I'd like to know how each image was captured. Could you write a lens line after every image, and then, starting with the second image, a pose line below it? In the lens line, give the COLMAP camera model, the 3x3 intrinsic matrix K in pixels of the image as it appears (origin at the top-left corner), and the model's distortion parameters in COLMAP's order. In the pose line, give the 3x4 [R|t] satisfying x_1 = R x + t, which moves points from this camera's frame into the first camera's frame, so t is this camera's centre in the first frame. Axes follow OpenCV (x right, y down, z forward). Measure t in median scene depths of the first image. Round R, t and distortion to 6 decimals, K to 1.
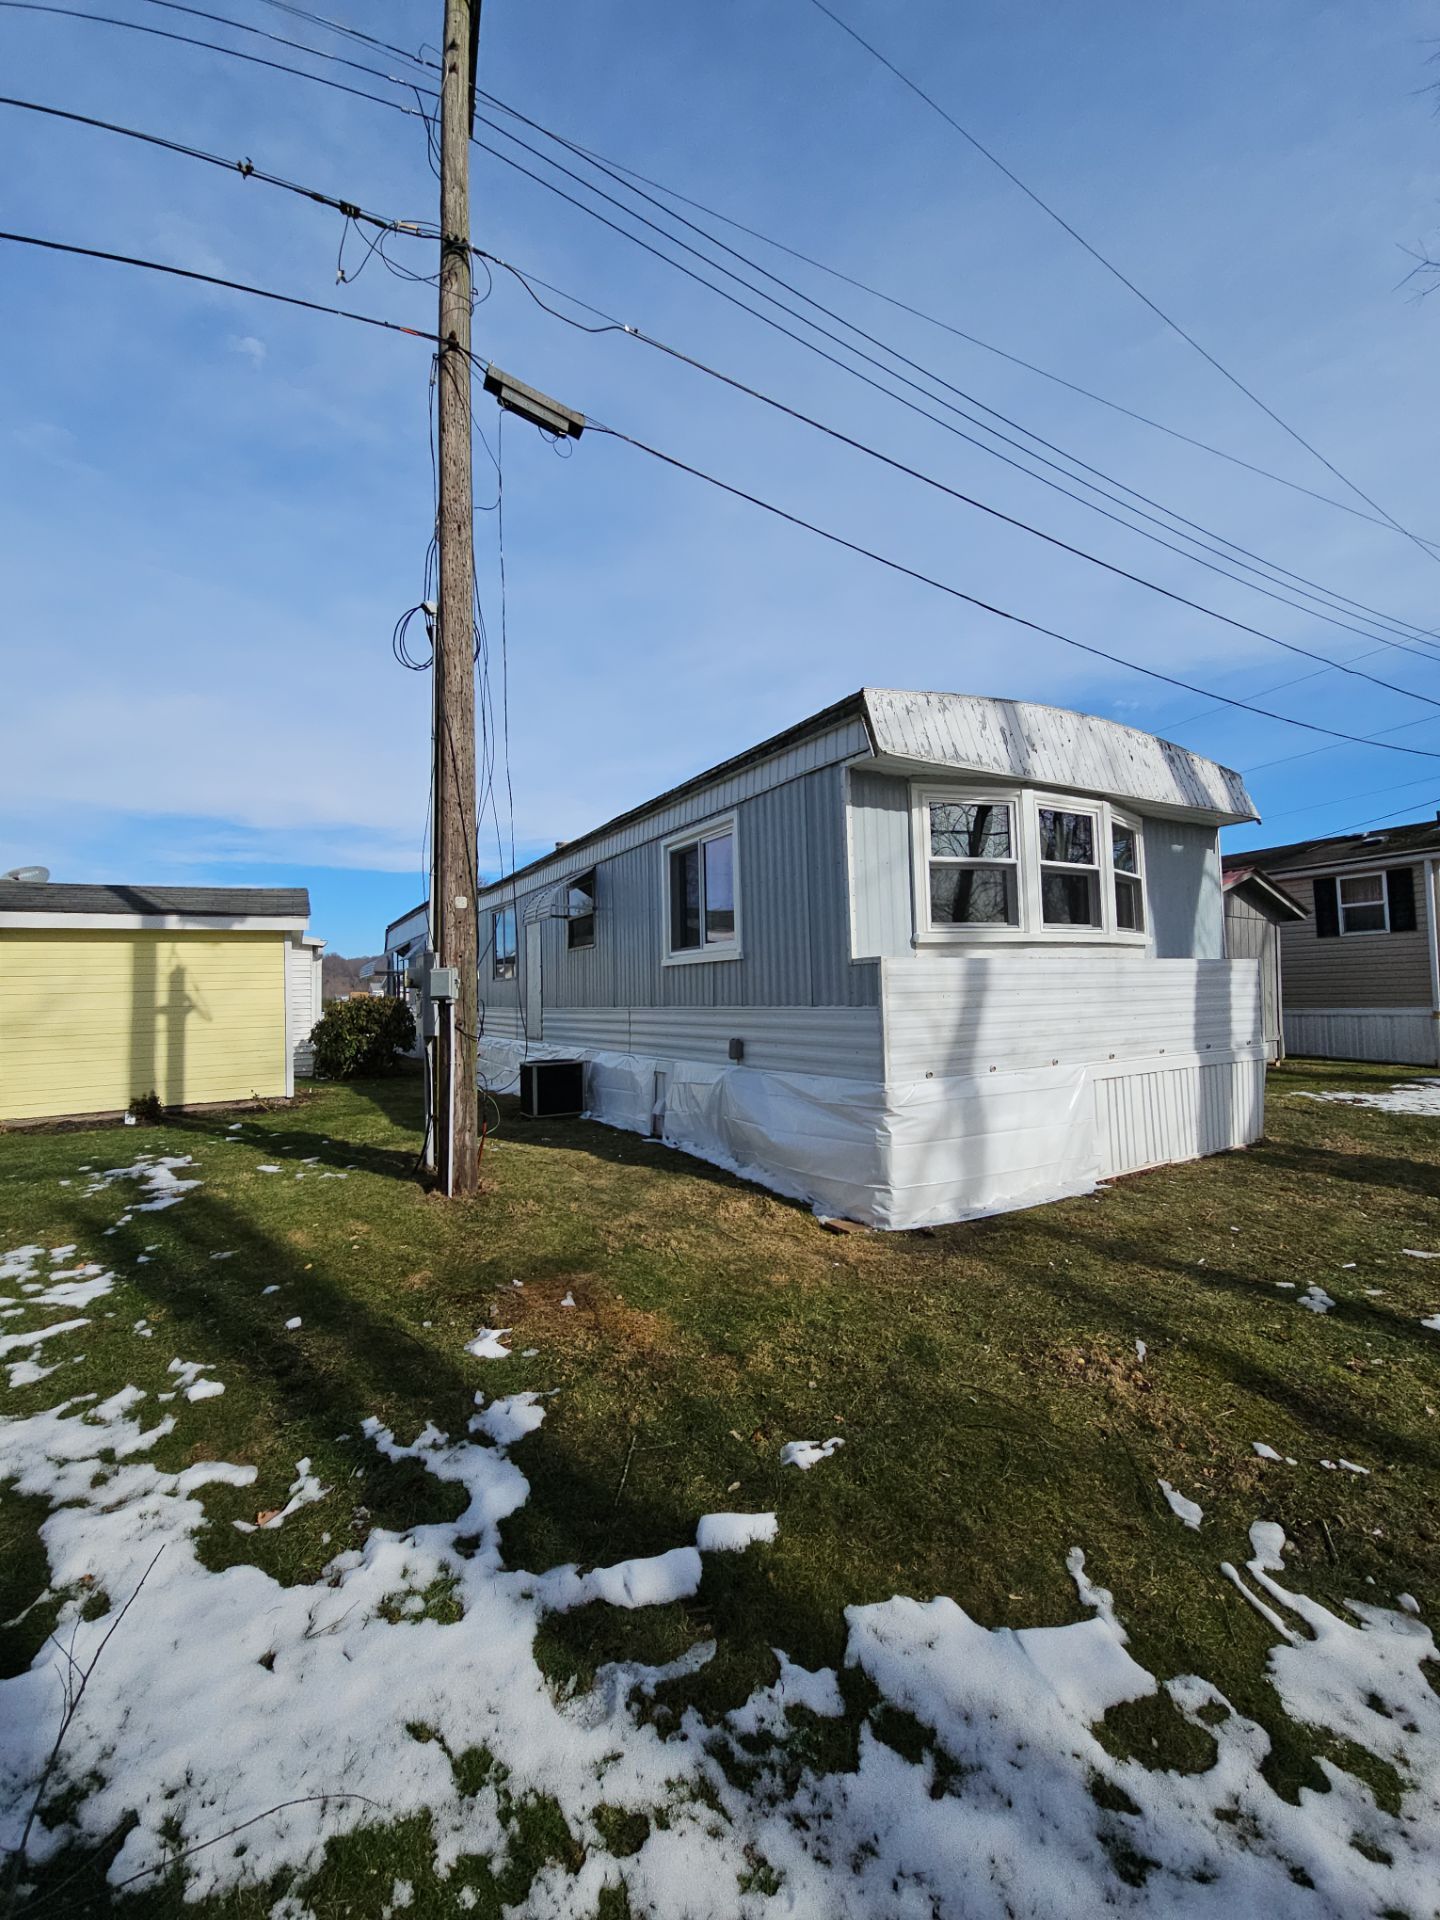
lens RADIAL K [[759.4, 0, 720.0], [0, 759.4, 960.0], [0, 0, 1]] dist [-0.011512, 0.000111]
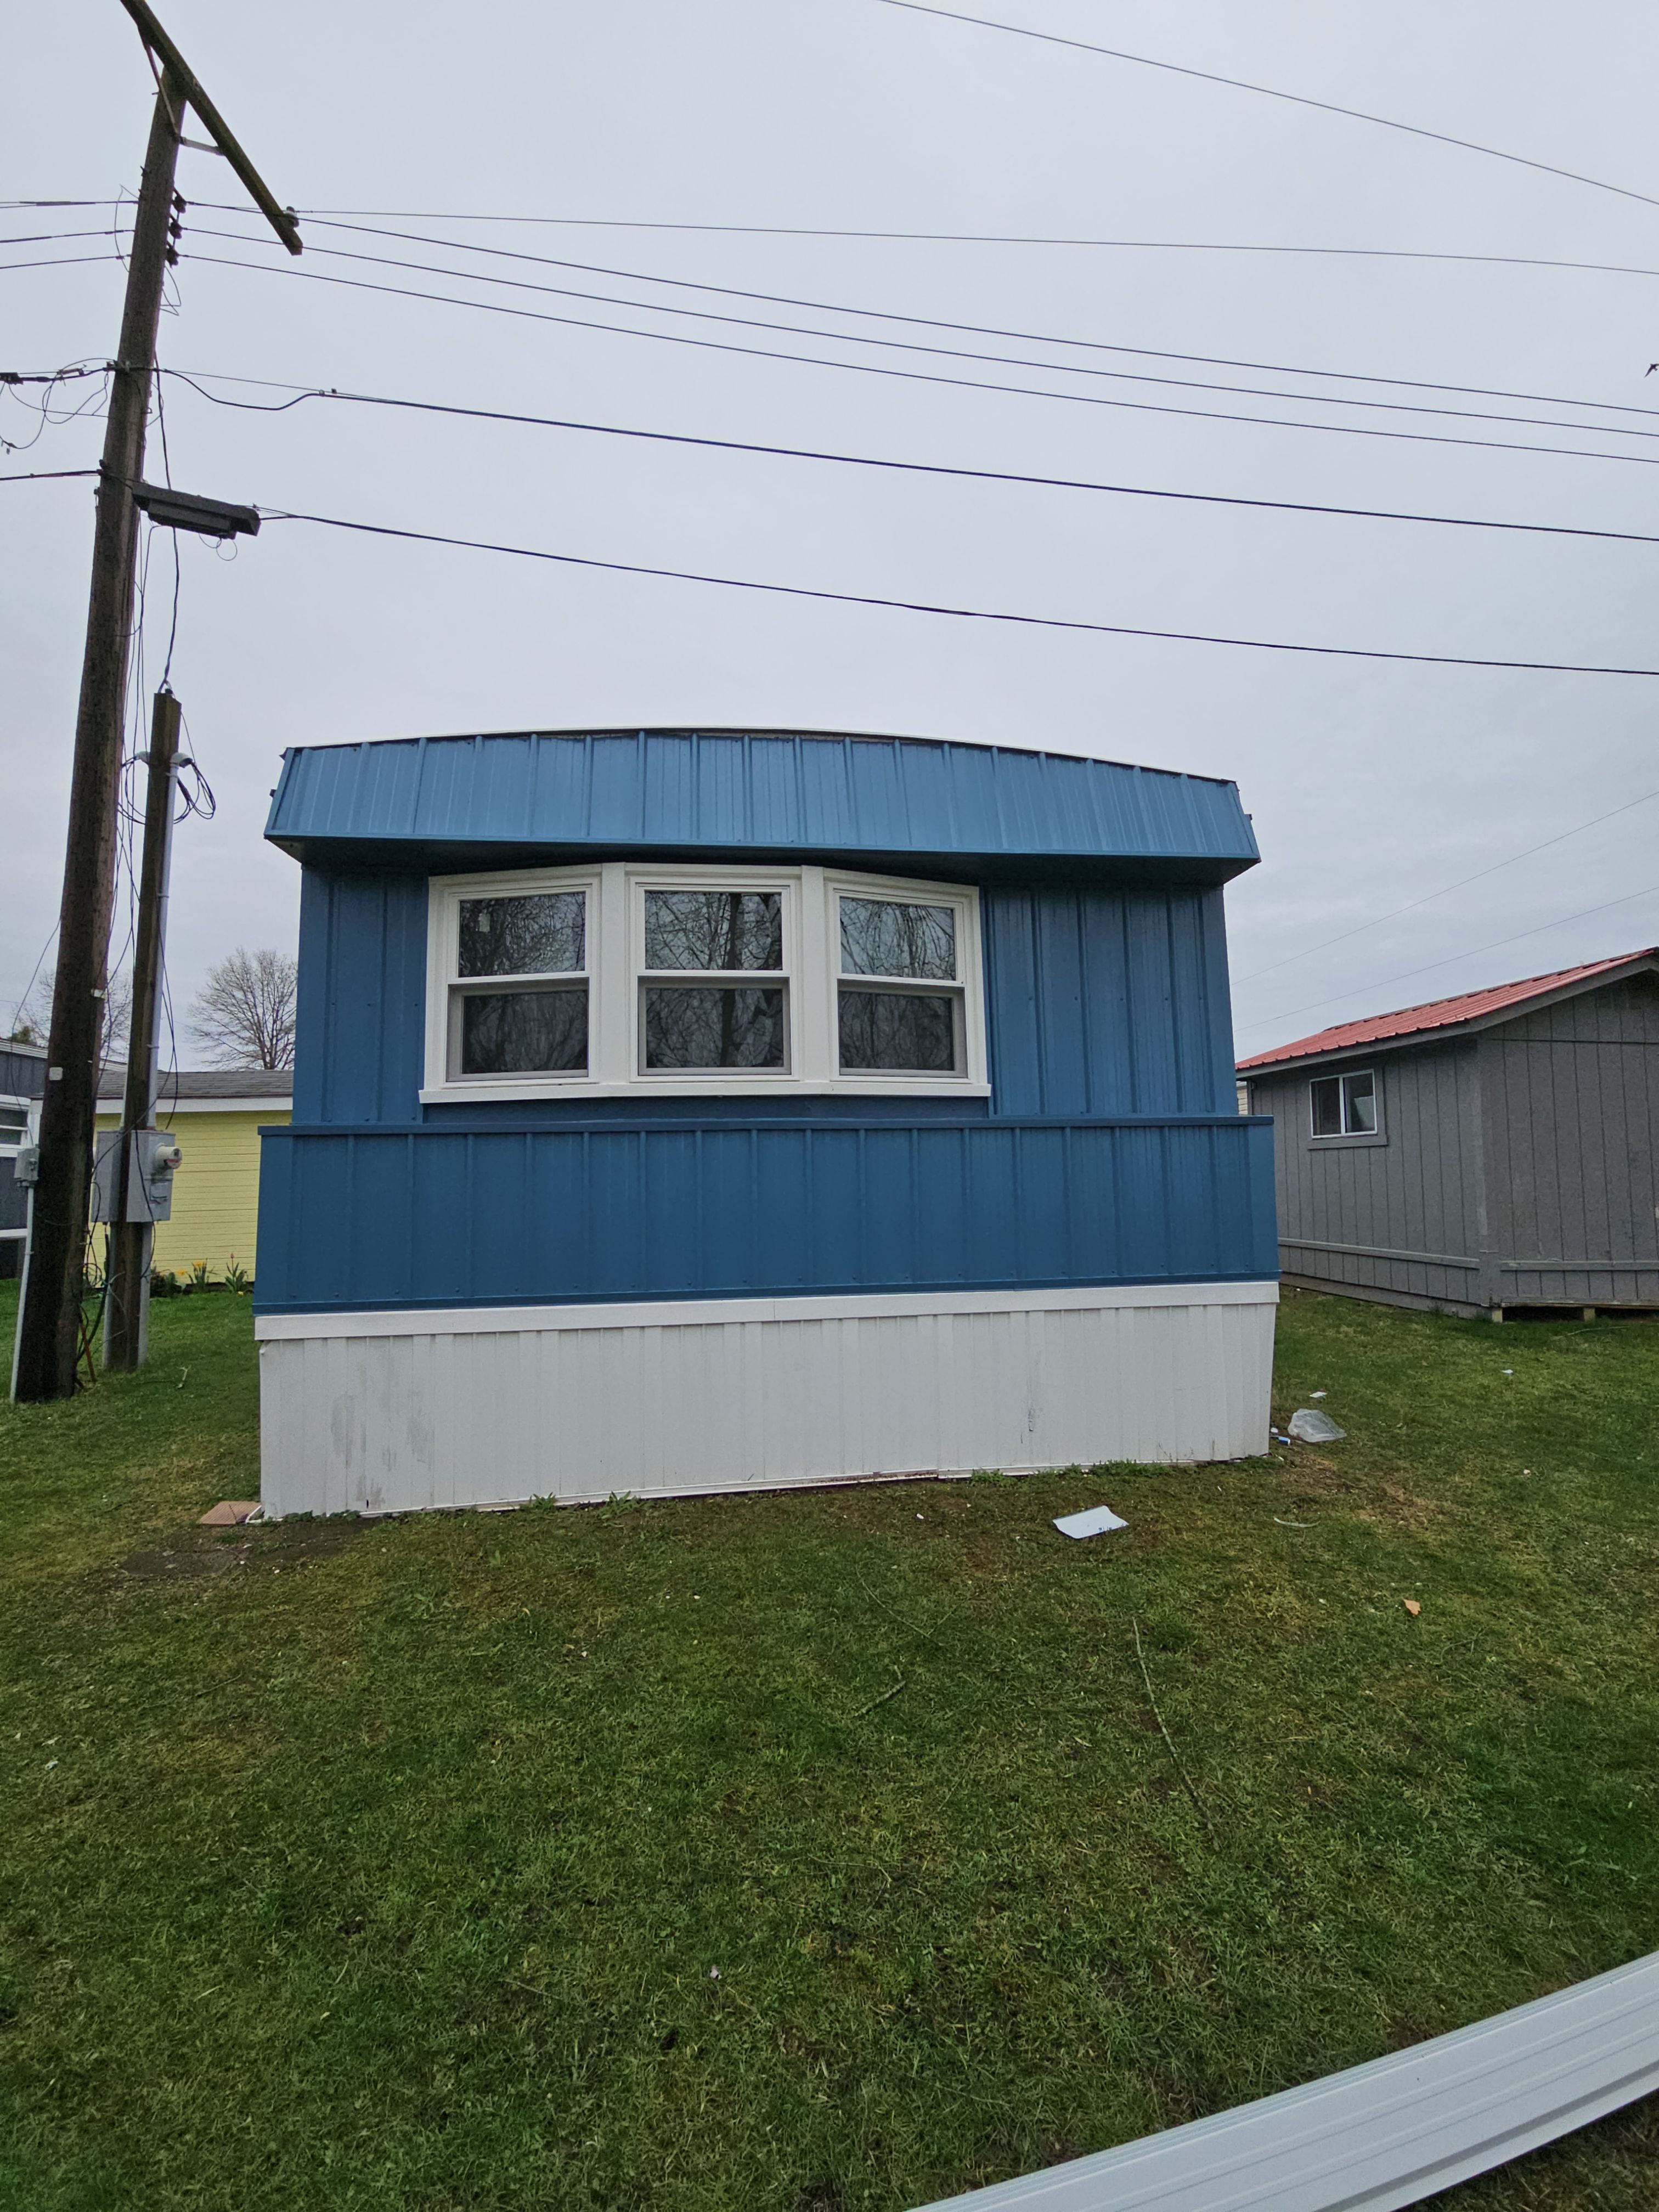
lens RADIAL K [[868.5, 0, 829.5], [0, 868.5, 1106.0], [0, 0, 1]] dist [-0.000249, 0.000014]
pose [[0.921217, -0.029975, -0.387893, 0.697369], [0.014221, 0.998956, -0.043422, 0.014496], [0.388789, 0.034485, 0.920681, 0.321366]]
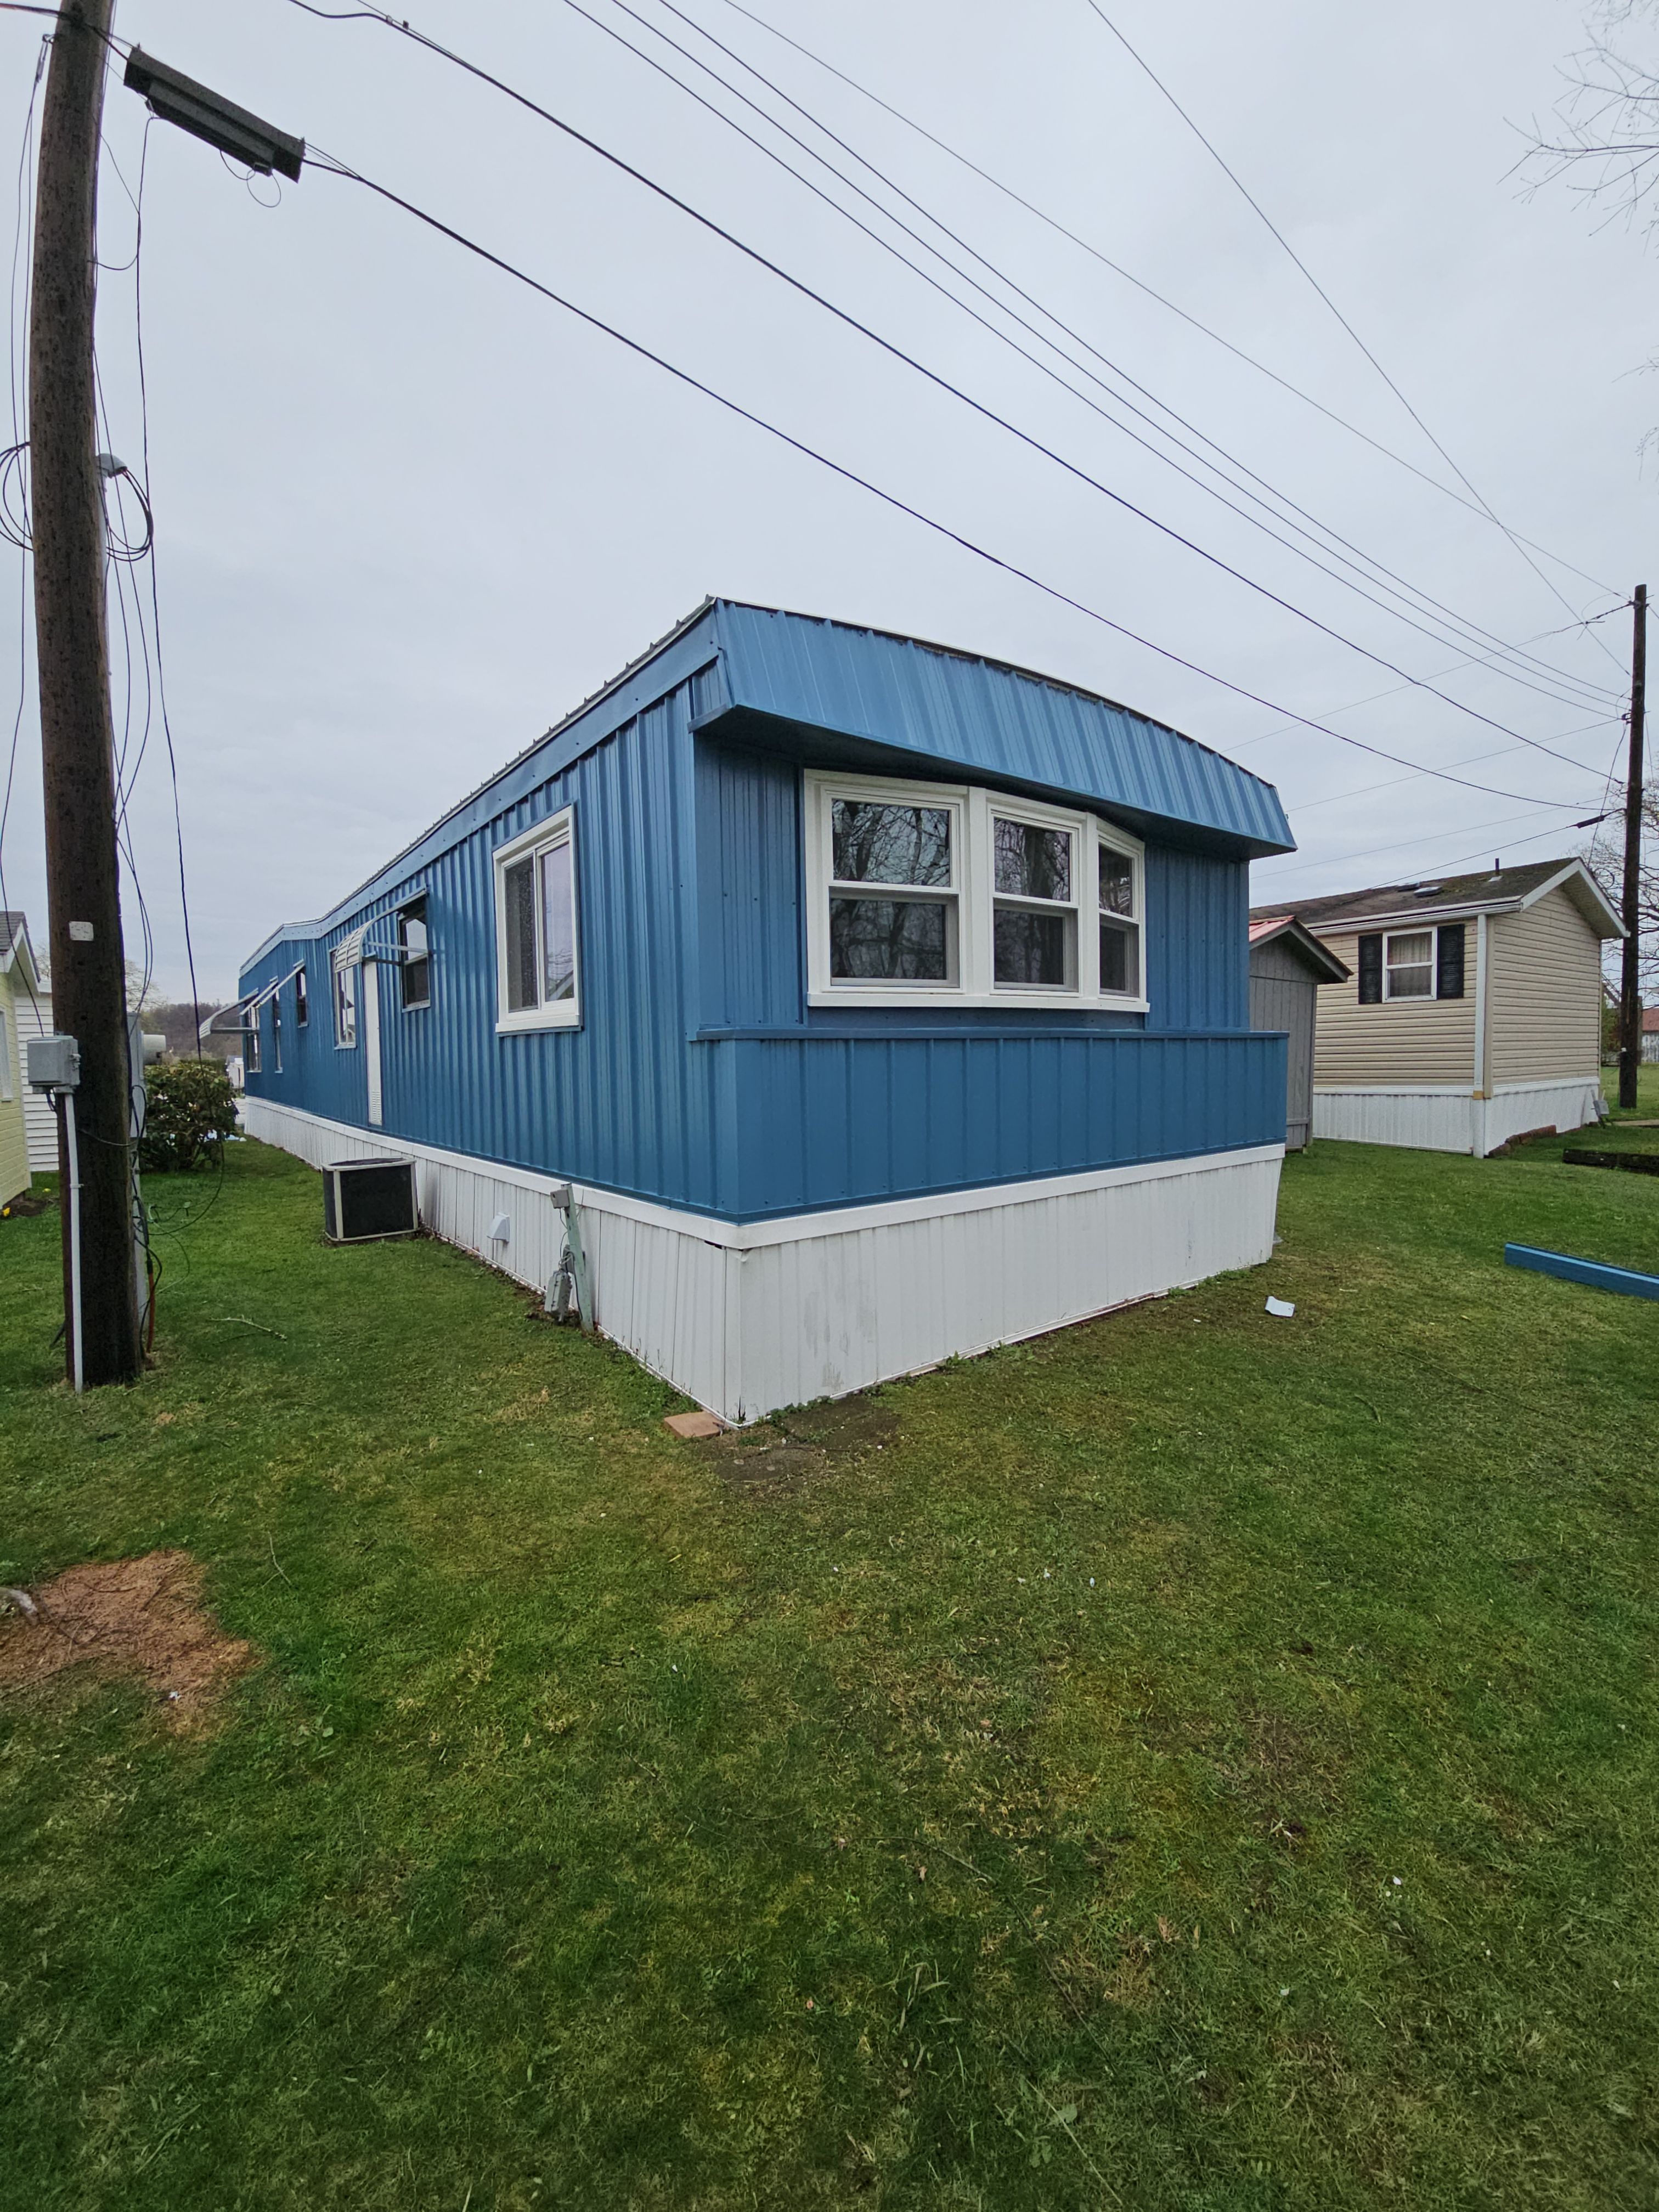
lens RADIAL K [[907.3, 0, 829.5], [0, 907.3, 1106.0], [0, 0, 1]] dist [0.000605, -0.013249]
pose [[0.990243, -0.001941, 0.139337, 0.127239], [-0.011203, 0.995557, 0.093489, -0.008104], [-0.138900, -0.094138, 0.985822, 0.139459]]
